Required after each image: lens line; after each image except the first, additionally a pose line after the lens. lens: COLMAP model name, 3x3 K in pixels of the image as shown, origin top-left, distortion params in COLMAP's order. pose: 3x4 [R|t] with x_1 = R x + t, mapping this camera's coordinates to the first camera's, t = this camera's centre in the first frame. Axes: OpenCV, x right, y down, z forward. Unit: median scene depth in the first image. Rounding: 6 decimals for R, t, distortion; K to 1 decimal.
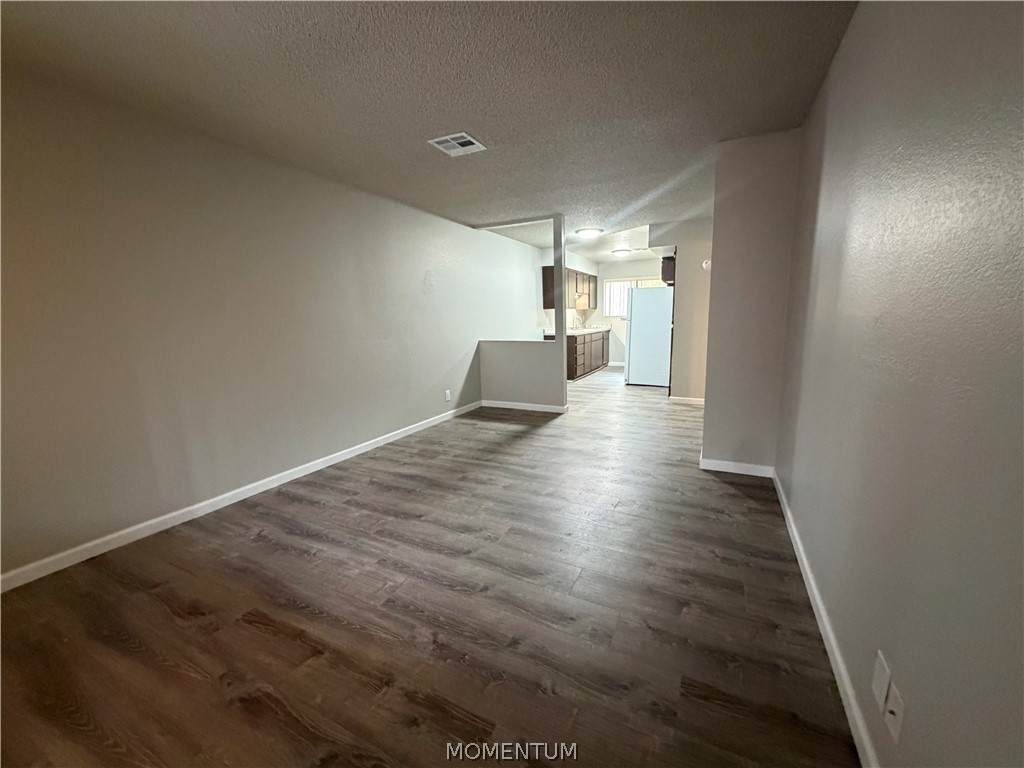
lens RADIAL K [[410.1, 0, 512.8], [0, 410.1, 387.0], [0, 0, 1]] dist [0.013101, 0.000034]
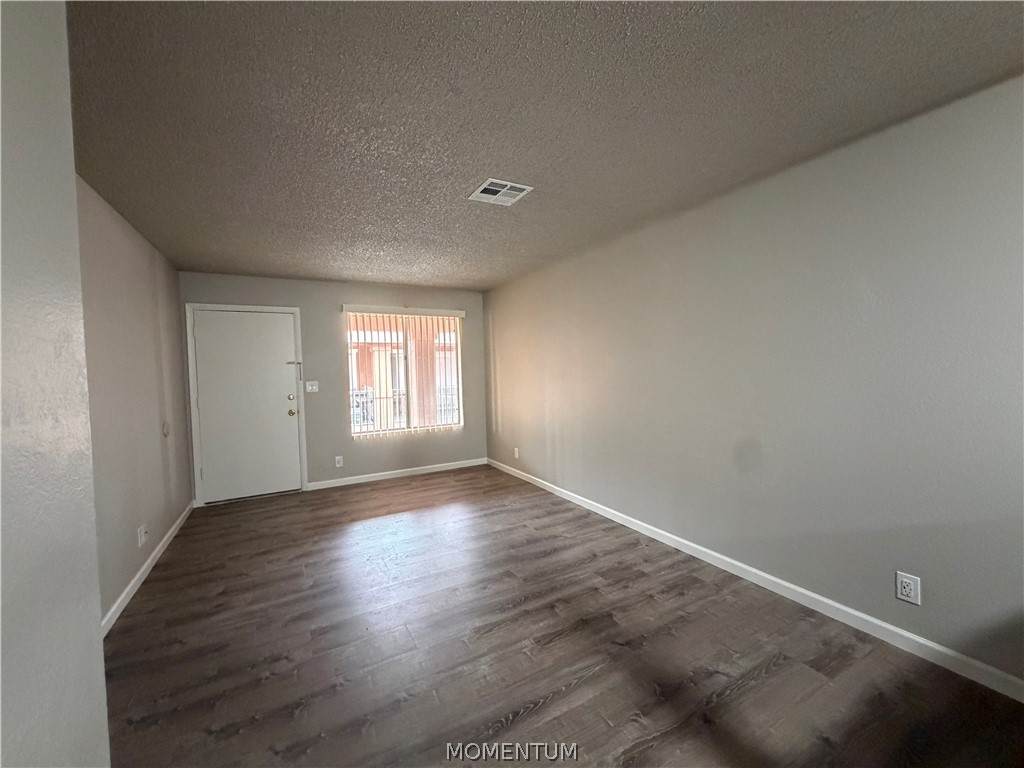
lens RADIAL K [[410.1, 0, 511.3], [0, 410.1, 380.6], [0, 0, 1]] dist [0.013101, 0.000034]
pose [[-0.567746, 0.066049, -0.820550, 0.501206], [-0.093418, 0.985168, 0.143936, -0.270133], [0.817886, 0.158373, -0.553155, 1.292539]]
